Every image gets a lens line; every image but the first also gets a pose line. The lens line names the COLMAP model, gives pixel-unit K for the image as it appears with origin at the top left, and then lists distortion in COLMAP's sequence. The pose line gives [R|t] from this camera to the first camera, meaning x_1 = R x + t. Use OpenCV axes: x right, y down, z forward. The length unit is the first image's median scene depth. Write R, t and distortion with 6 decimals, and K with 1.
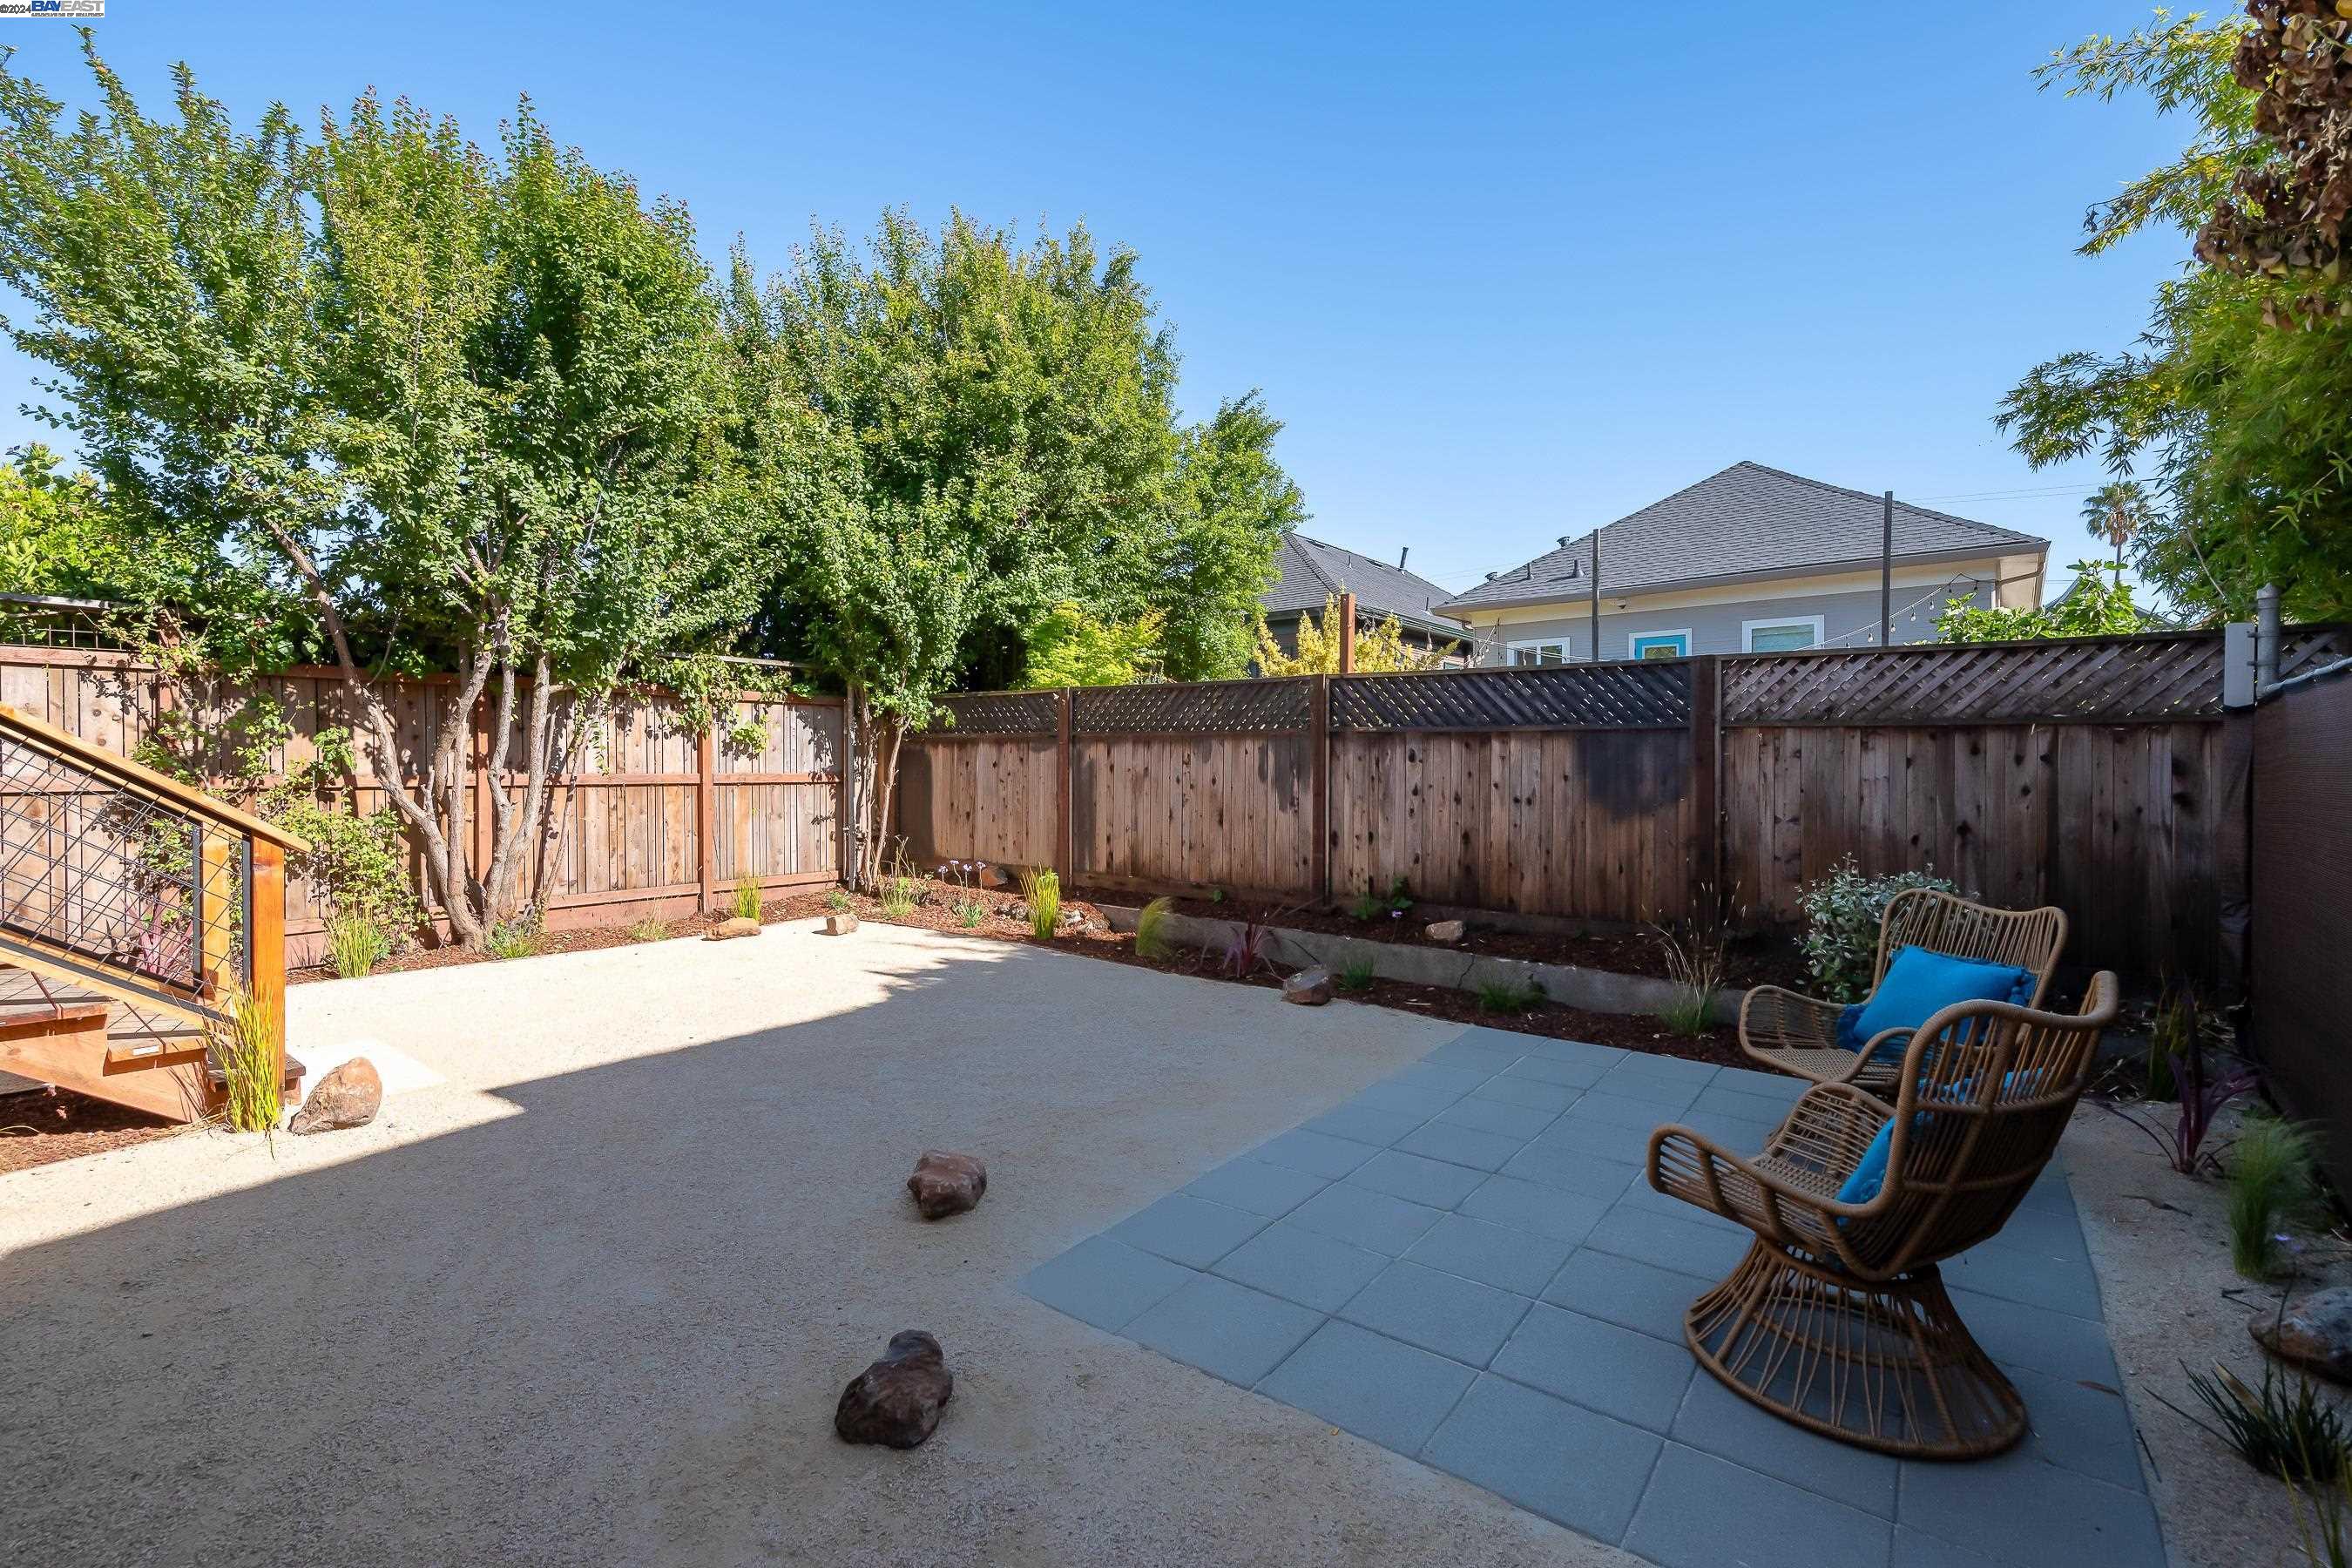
lens RADIAL K [[1058.8, 0, 1136.4], [0, 1058.8, 773.3], [0, 0, 1]] dist [0.002106, 0.000798]
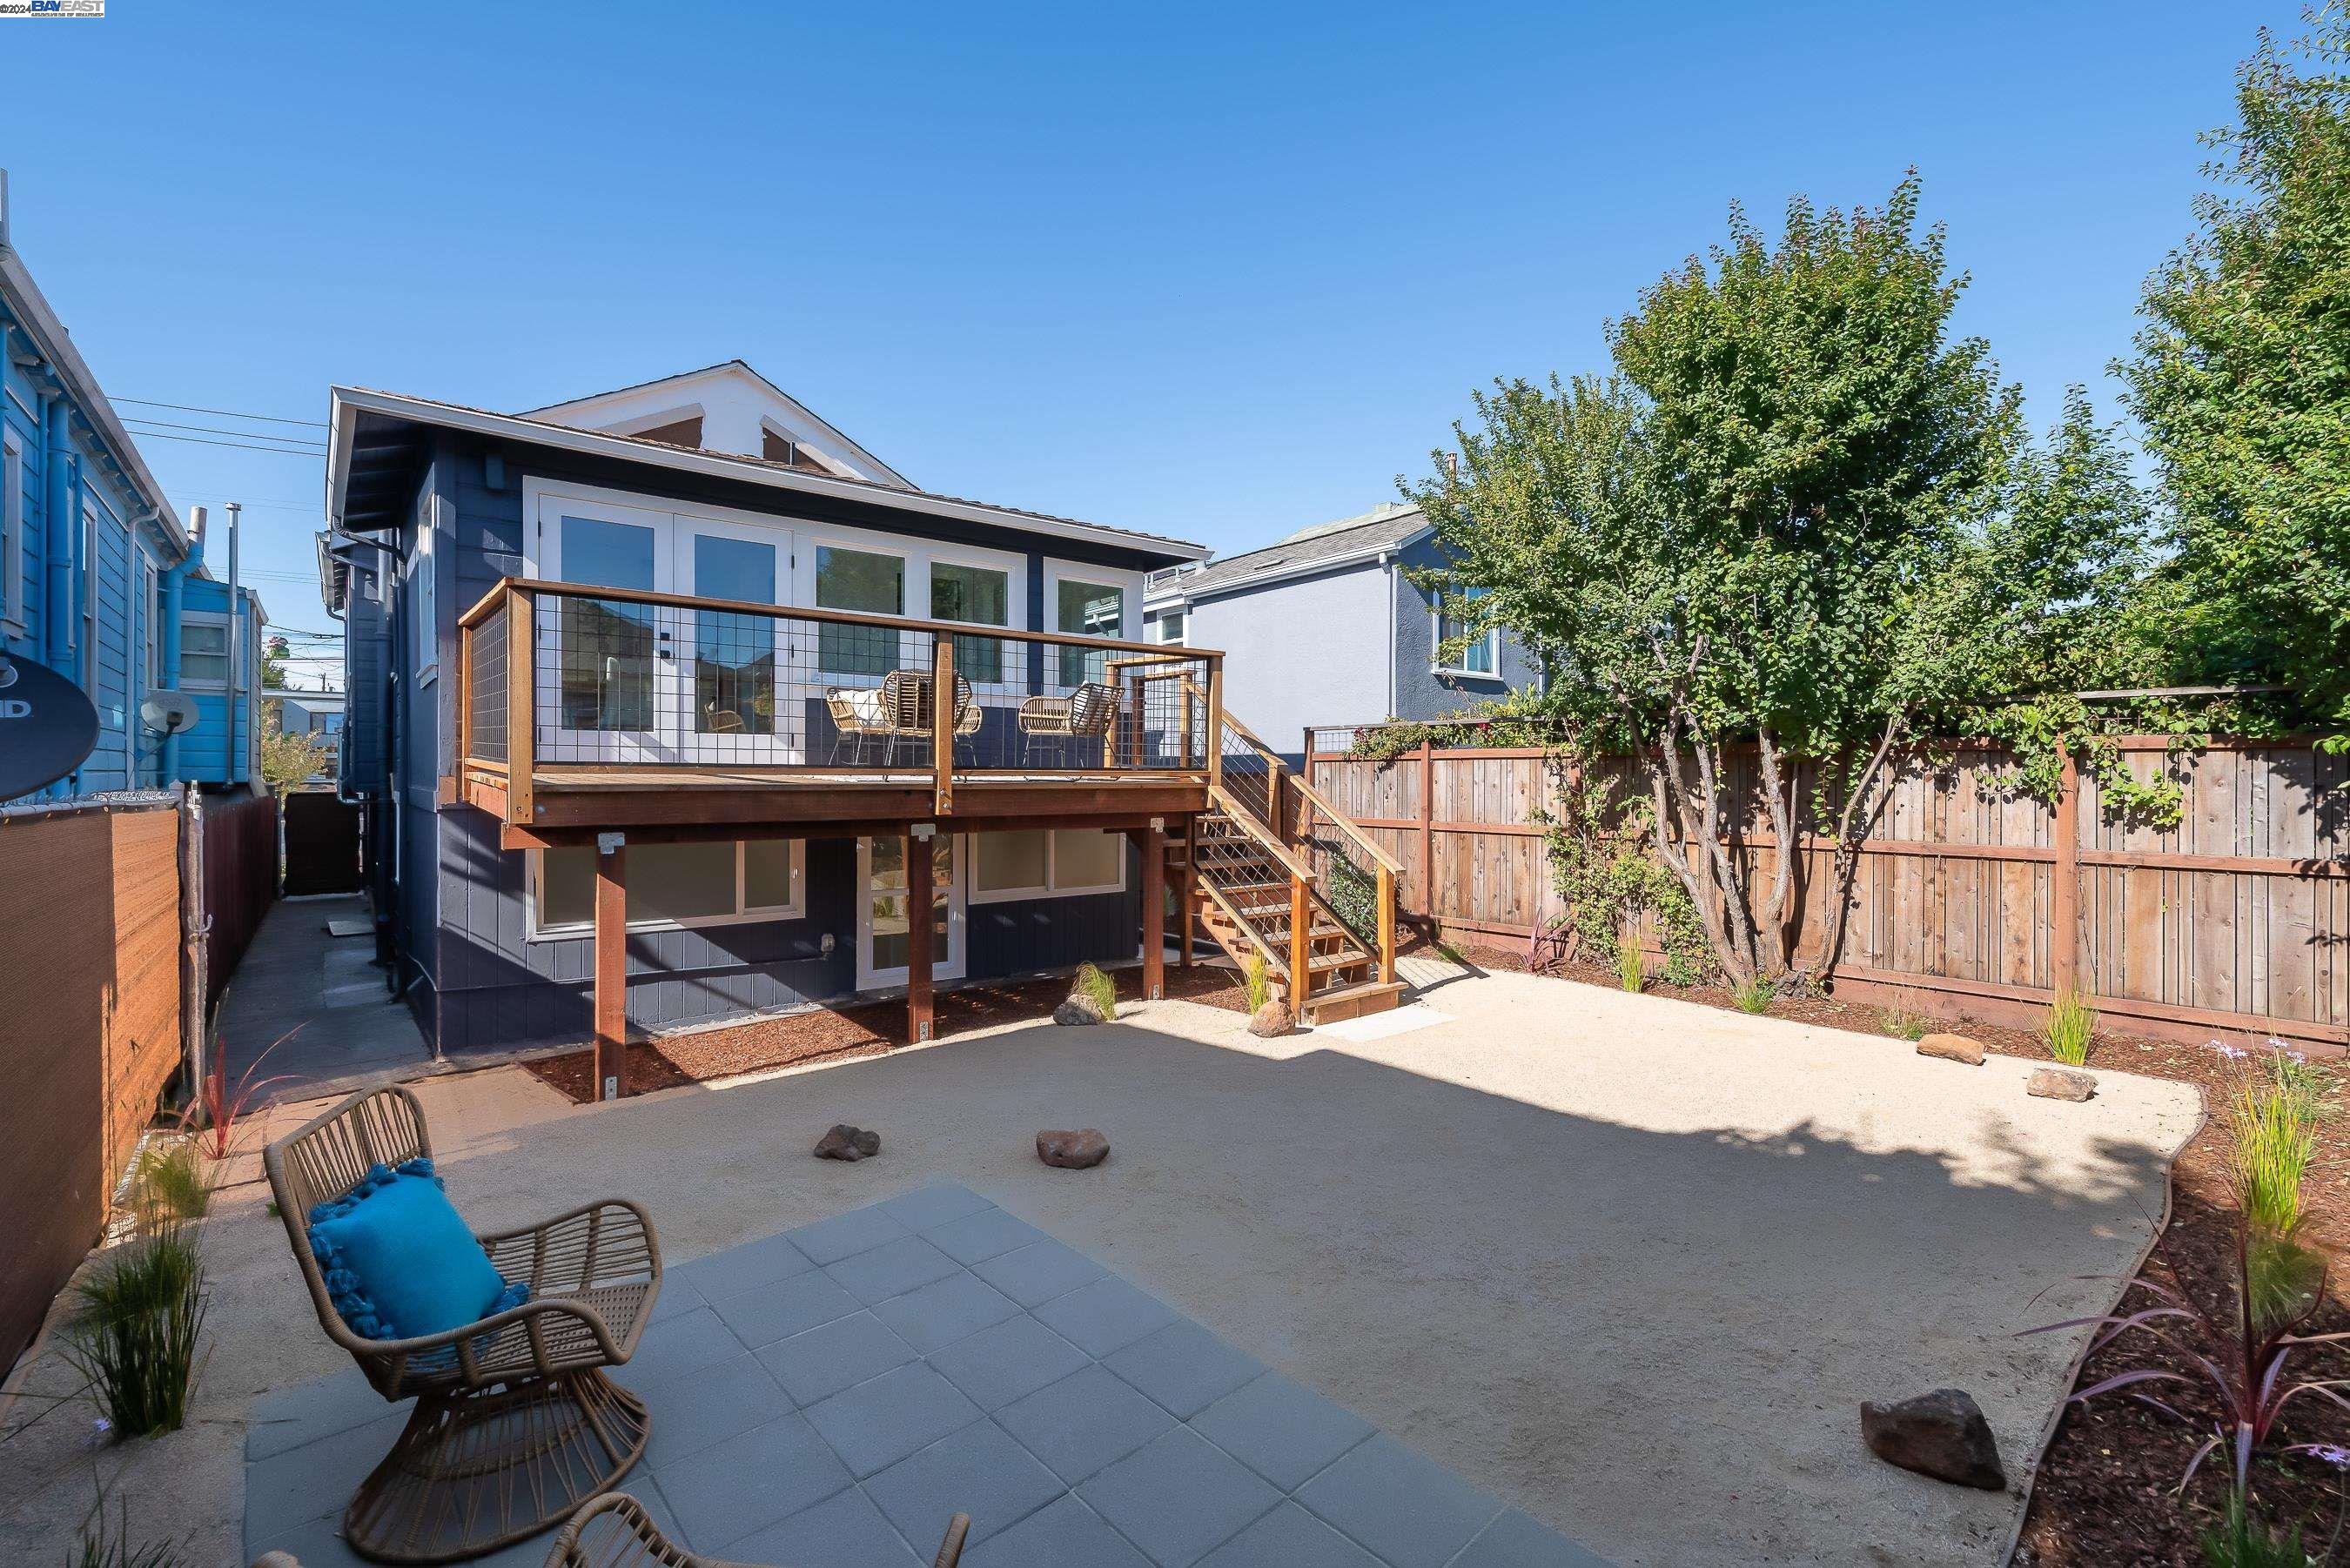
lens RADIAL K [[1021.1, 0, 1164.0], [0, 1021.1, 774.0], [0, 0, 1]] dist [-0.000269, 0.000024]
pose [[-0.181040, -0.000514, -0.983476, 0.518049], [-0.006689, 0.999977, 0.000708, -0.059786], [0.983453, 0.006707, -0.181039, 0.590668]]
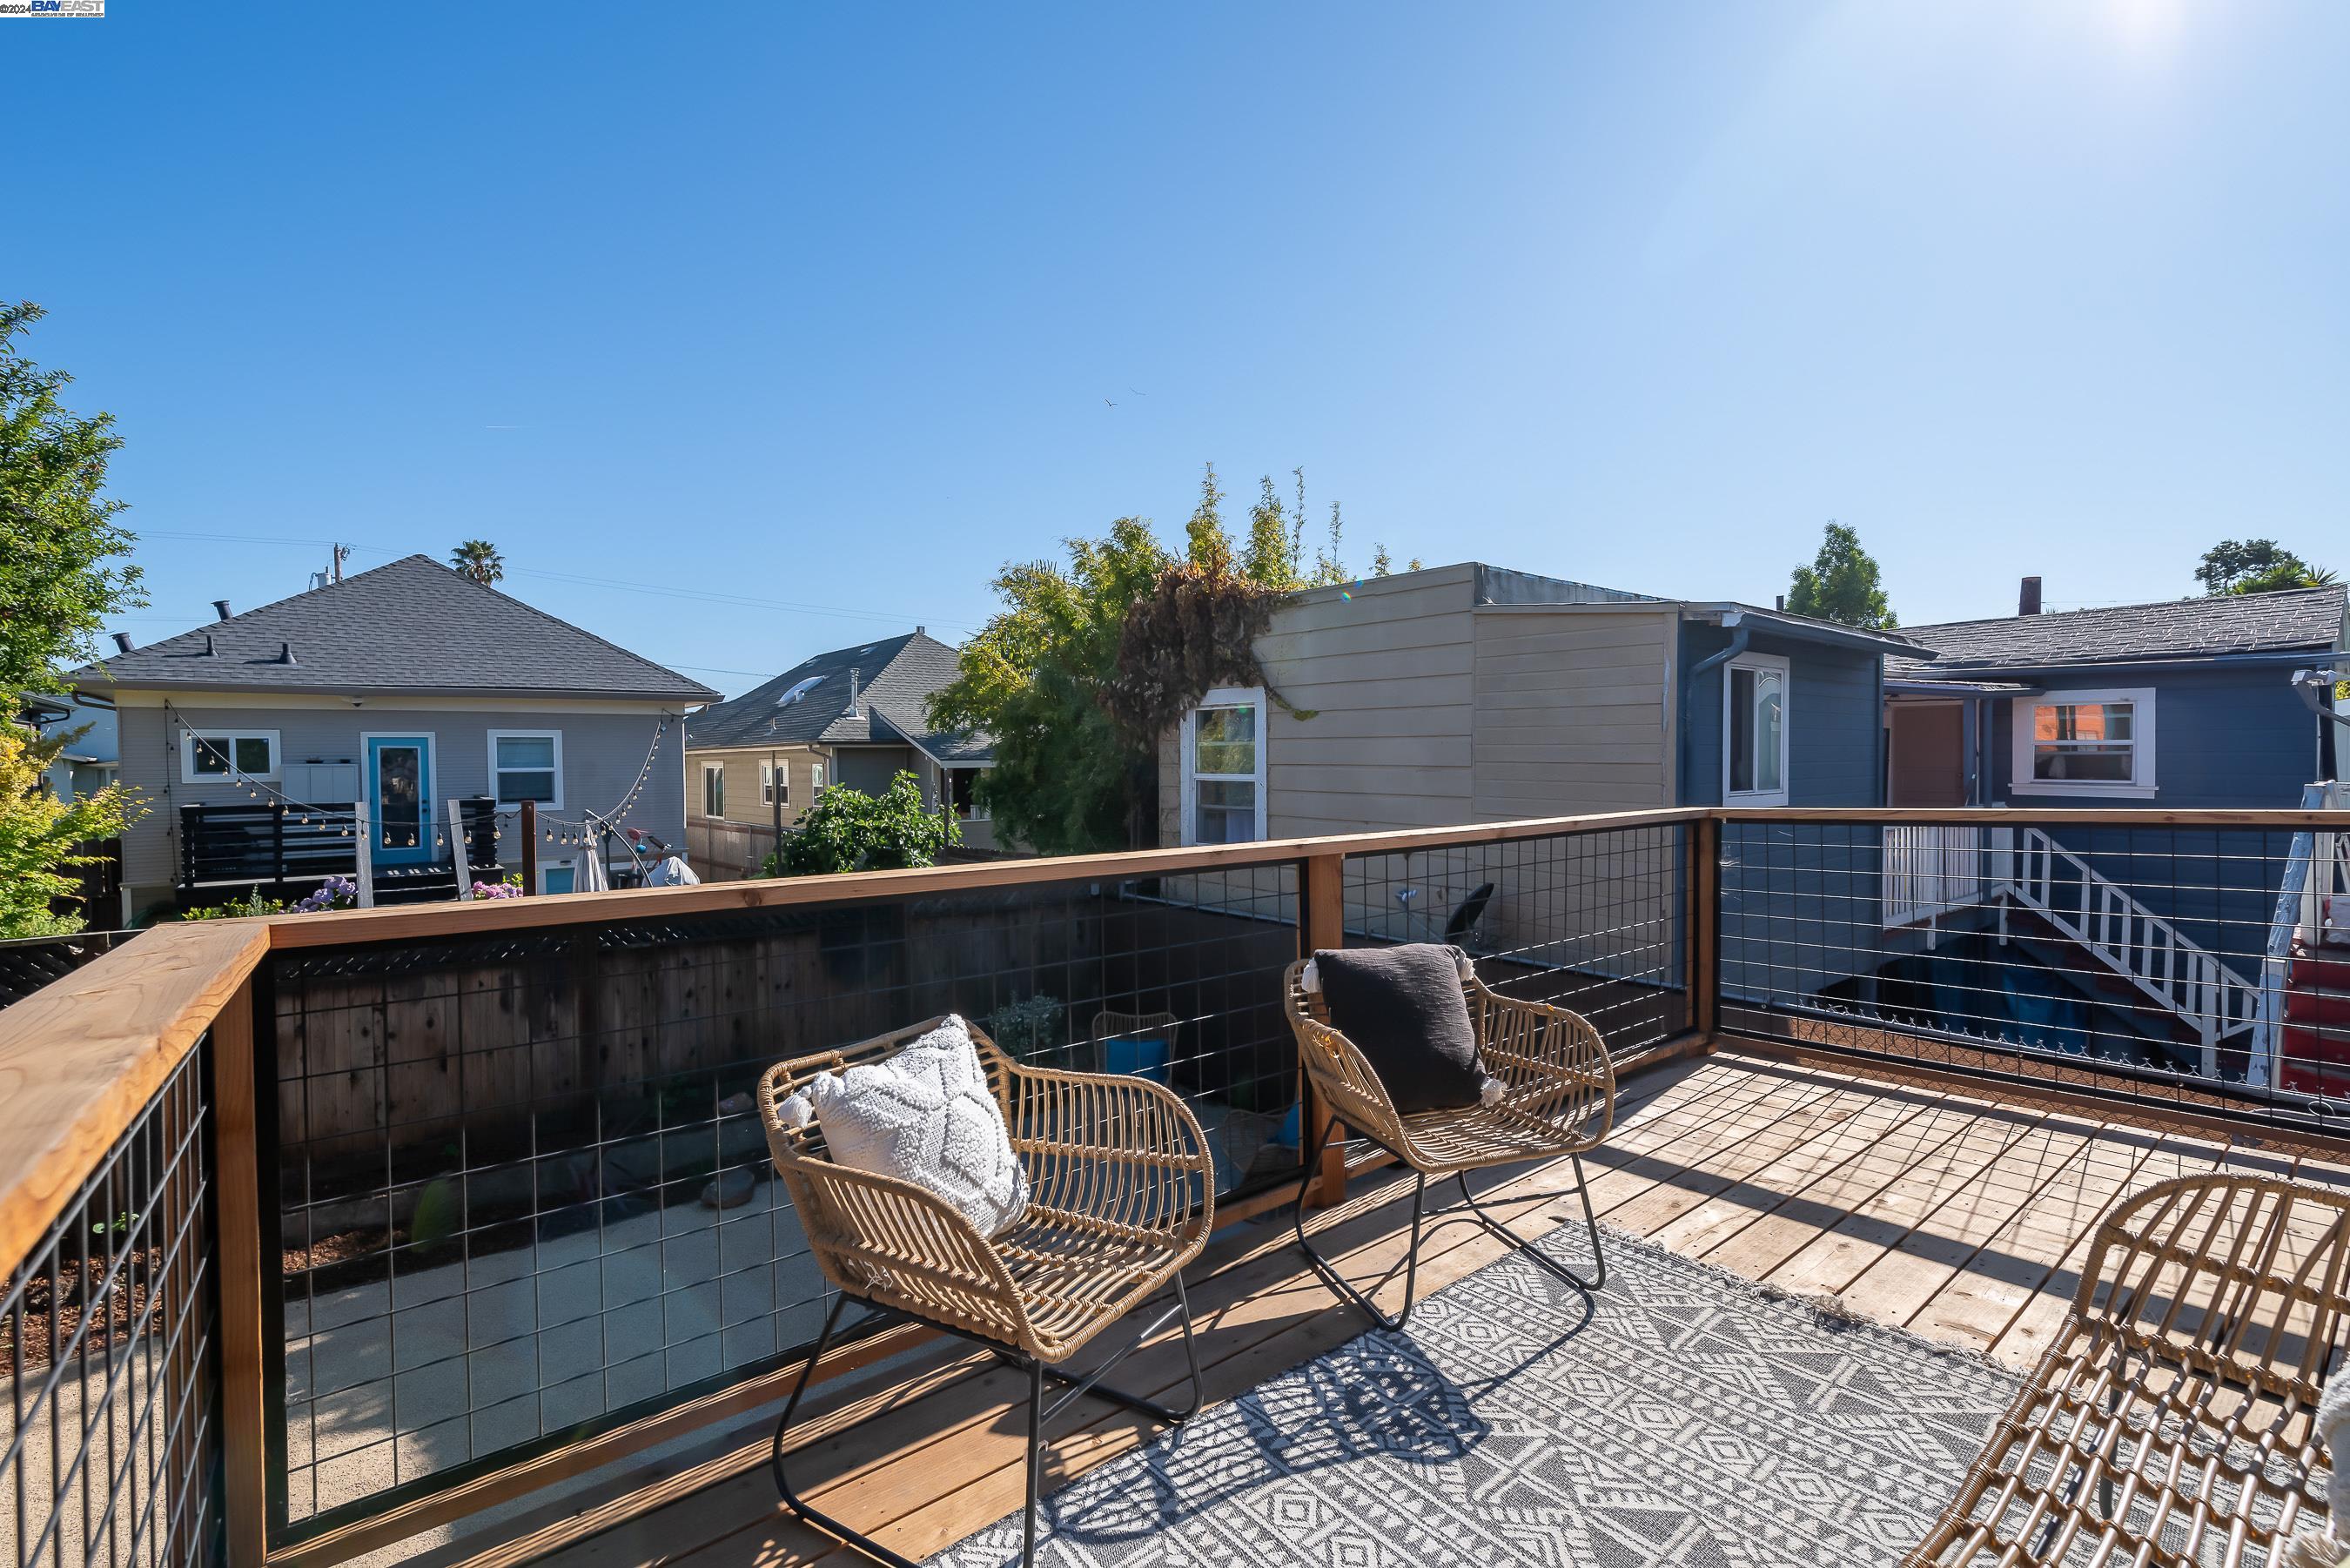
lens RADIAL K [[1042.0, 0, 1187.9], [0, 1042.0, 783.8], [0, 0, 1]] dist [0.000949, 0.000037]
pose [[0.175882, -0.025889, 0.984071, -0.692596], [0.011570, 0.999639, 0.024231, -0.214486], [-0.984343, 0.007124, 0.176119, 0.237724]]
